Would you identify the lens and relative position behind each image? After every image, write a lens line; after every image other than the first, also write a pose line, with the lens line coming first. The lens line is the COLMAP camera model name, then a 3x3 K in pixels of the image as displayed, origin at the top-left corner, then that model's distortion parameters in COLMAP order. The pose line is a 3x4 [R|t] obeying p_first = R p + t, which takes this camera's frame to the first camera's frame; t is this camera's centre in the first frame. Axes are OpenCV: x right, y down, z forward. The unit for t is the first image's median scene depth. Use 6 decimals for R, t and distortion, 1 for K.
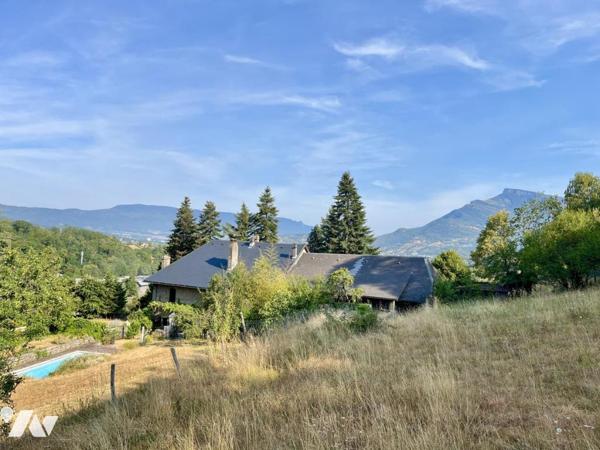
lens RADIAL K [[456.1, 0, 300.0], [0, 456.1, 225.0], [0, 0, 1]] dist [0.076940, -0.098083]
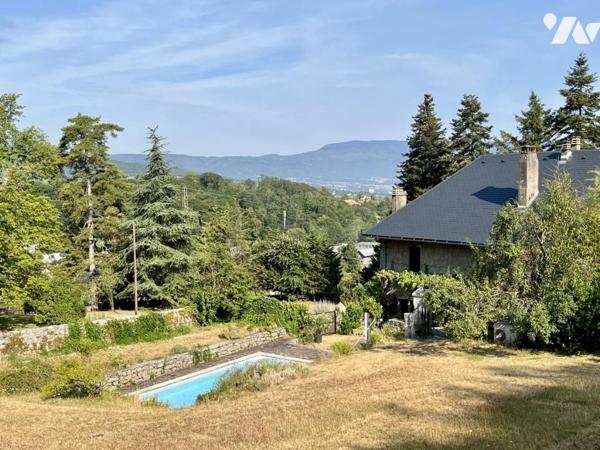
lens RADIAL K [[698.9, 0, 304.0], [0, 698.9, 231.8], [0, 0, 1]] dist [0.133954, -0.359292]
pose [[0.914325, -0.028995, -0.403943, -0.041213], [0.067229, 0.994461, 0.080790, 0.030746], [0.399363, -0.101025, 0.911210, 0.130979]]
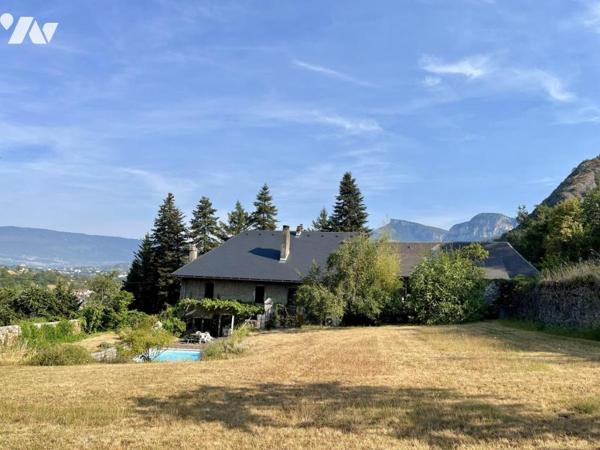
lens RADIAL K [[456.1, 0, 300.0], [0, 456.1, 225.0], [0, 0, 1]] dist [0.076940, -0.098083]
pose [[0.974723, 0.022487, 0.222284, -0.213922], [-0.009357, 0.998158, -0.059946, 0.055789], [-0.223222, 0.056351, 0.973137, 0.087904]]
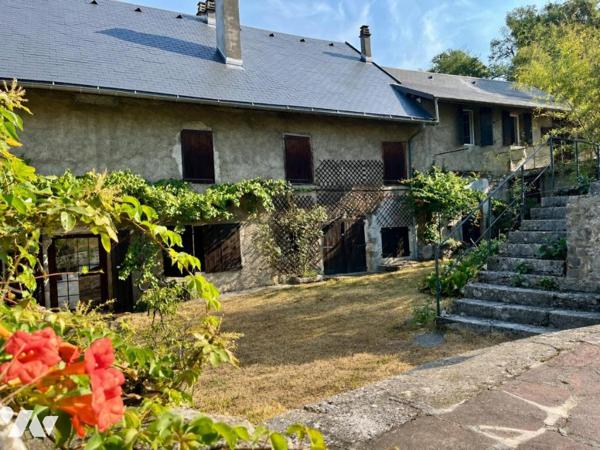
lens RADIAL K [[456.1, 0, 300.0], [0, 456.1, 225.0], [0, 0, 1]] dist [0.076940, -0.098083]
pose [[0.539096, -0.061324, 0.840009, -0.263619], [0.040222, 0.998082, 0.047051, 0.129391], [-0.841283, 0.008422, 0.540529, 0.536354]]
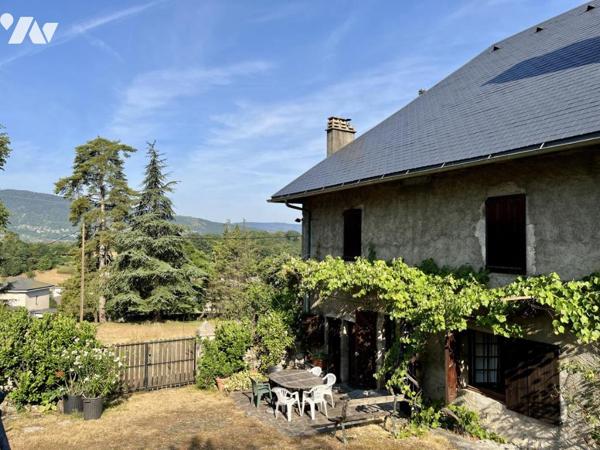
lens RADIAL K [[456.1, 0, 300.0], [0, 456.1, 225.0], [0, 0, 1]] dist [0.076940, -0.098083]
pose [[0.852357, -0.063276, -0.519117, -0.116125], [0.053102, 0.997994, -0.034458, 0.108546], [0.520257, 0.001804, 0.854008, 0.532016]]
